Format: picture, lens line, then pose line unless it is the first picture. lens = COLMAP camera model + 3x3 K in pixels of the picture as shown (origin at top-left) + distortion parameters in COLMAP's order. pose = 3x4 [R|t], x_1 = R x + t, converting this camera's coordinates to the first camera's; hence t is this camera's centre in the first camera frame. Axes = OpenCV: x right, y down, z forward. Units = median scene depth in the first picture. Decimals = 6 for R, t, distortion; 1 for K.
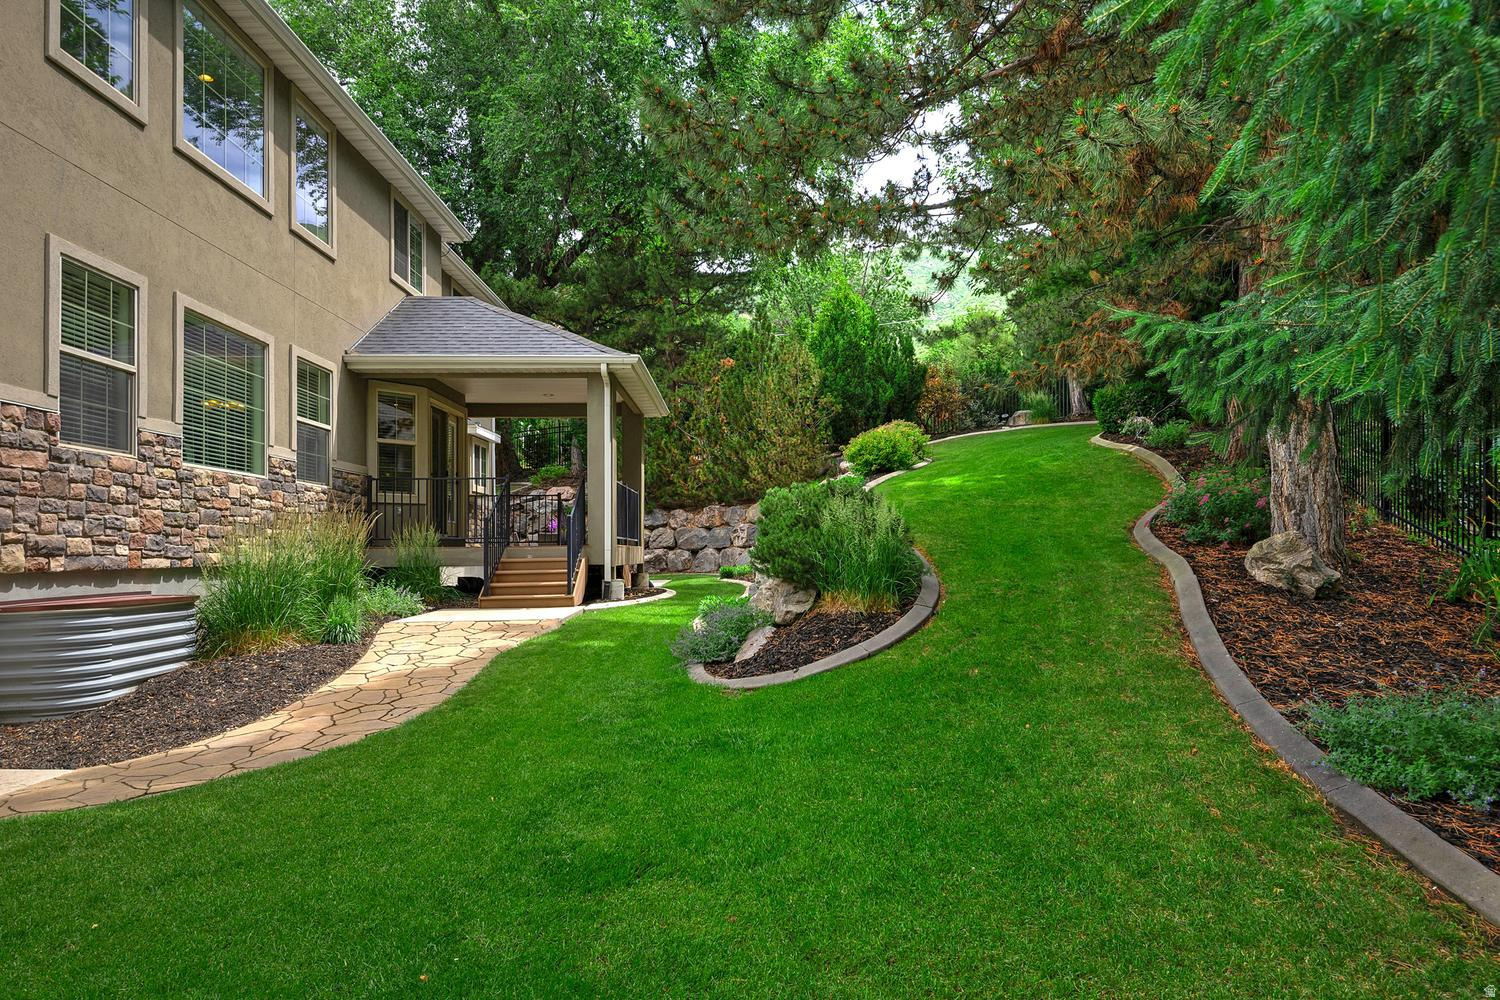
lens RADIAL K [[875.0, 0, 747.1], [0, 875.0, 559.0], [0, 0, 1]] dist [0.002664, 0.000734]
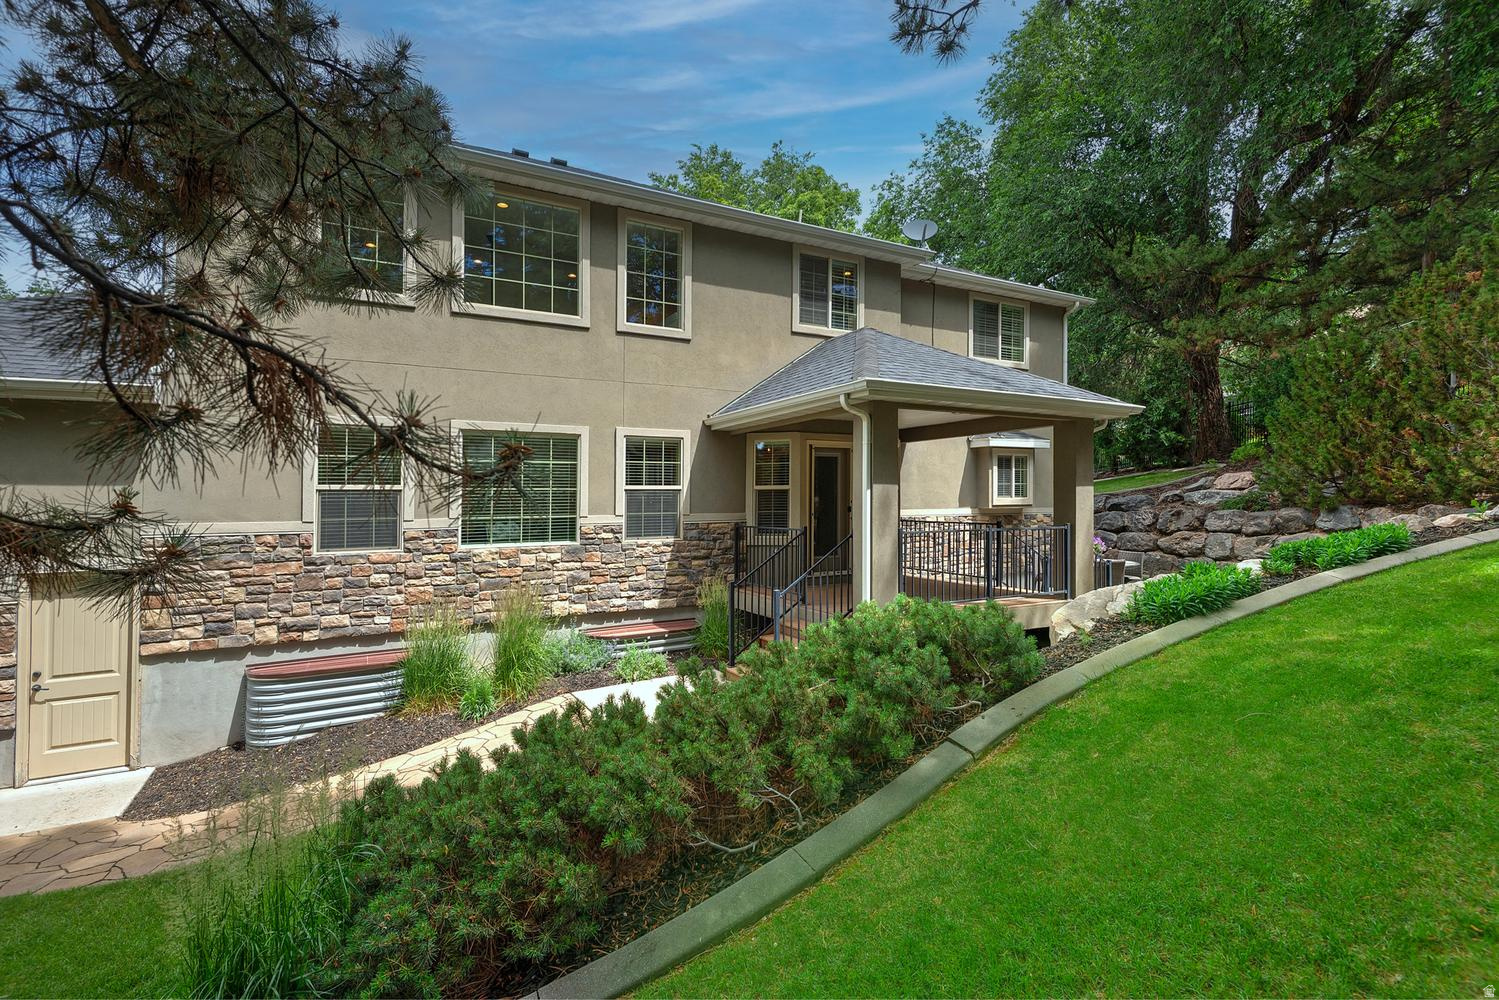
lens RADIAL K [[665.9, 0, 749.5], [0, 665.9, 500.0], [0, 0, 1]] dist [0.033688, -0.018999]
pose [[0.474511, -0.000424, -0.880249, 0.479274], [-0.000875, 0.999999, -0.000953, -0.189220], [0.880249, 0.001222, 0.474510, 0.948379]]
